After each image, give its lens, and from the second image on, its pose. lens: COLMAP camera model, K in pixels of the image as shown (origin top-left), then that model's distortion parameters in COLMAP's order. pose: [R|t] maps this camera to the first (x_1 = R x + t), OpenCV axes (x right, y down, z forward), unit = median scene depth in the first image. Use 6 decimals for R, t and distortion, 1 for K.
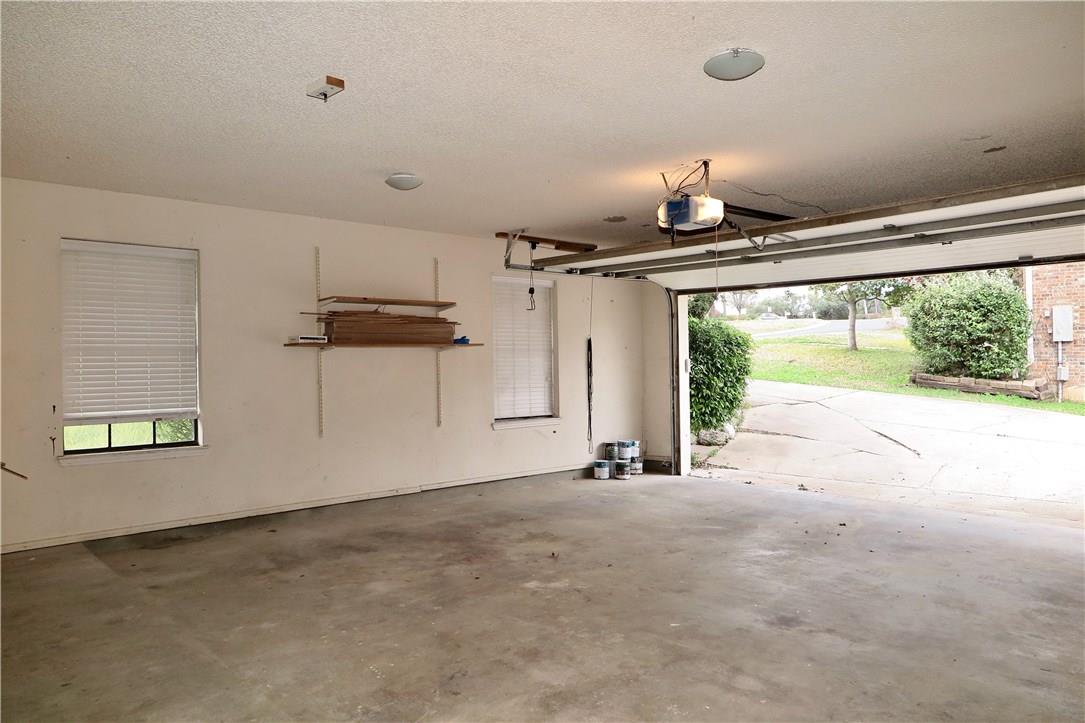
lens RADIAL K [[750.2, 0, 542.5], [0, 750.2, 361.5], [0, 0, 1]] dist [-0.005271, 0.000388]
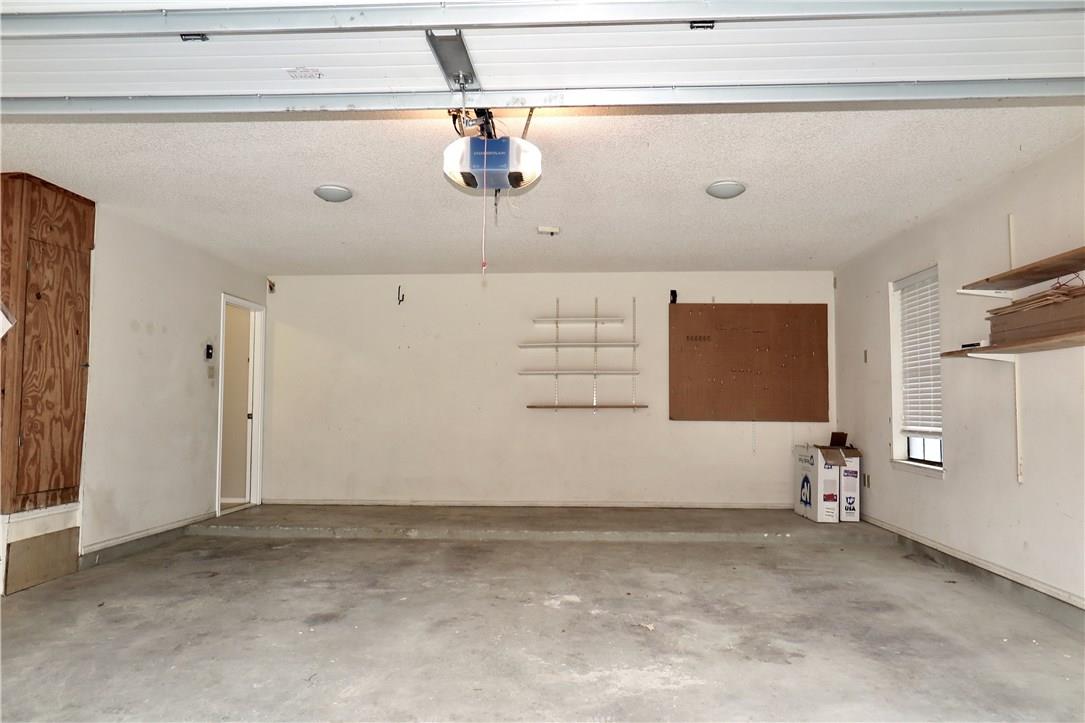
lens RADIAL K [[750.2, 0, 542.5], [0, 750.2, 361.5], [0, 0, 1]] dist [-0.005271, 0.000388]
pose [[-0.709040, -0.033671, -0.704364, 0.650069], [0.003673, 0.998669, -0.051437, 0.027663], [0.705159, -0.039058, -0.707973, 1.503299]]
